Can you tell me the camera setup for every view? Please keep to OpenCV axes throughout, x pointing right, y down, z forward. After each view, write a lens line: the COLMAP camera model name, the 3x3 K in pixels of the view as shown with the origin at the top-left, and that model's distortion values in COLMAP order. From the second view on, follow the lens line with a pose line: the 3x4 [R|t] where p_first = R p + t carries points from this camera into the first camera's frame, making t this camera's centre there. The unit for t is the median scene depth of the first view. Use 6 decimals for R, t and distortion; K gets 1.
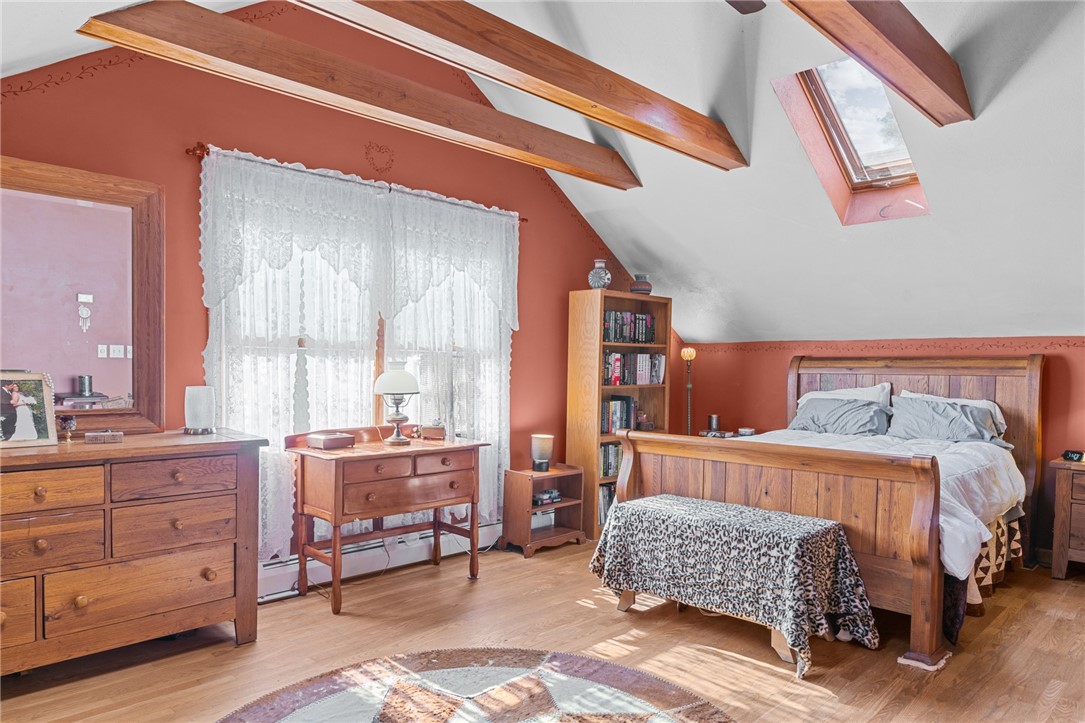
lens RADIAL K [[710.5, 0, 541.3], [0, 710.5, 366.5], [0, 0, 1]] dist [-0.029256, 0.003843]
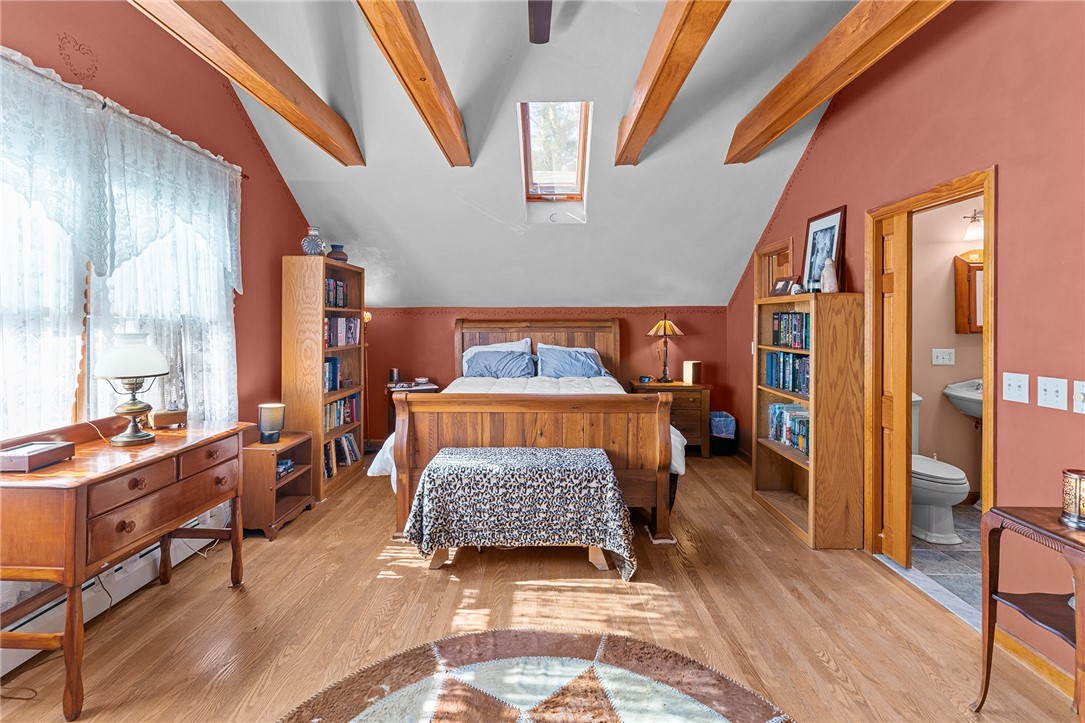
lens RADIAL K [[518.5, 0, 535.9], [0, 518.5, 312.2], [0, 0, 1]] dist [-0.013551, -0.000289]
pose [[0.722714, 0.003315, 0.691140, -0.269747], [0.008556, 0.999869, -0.013743, -0.018211], [-0.691095, 0.015846, 0.722590, 0.303902]]
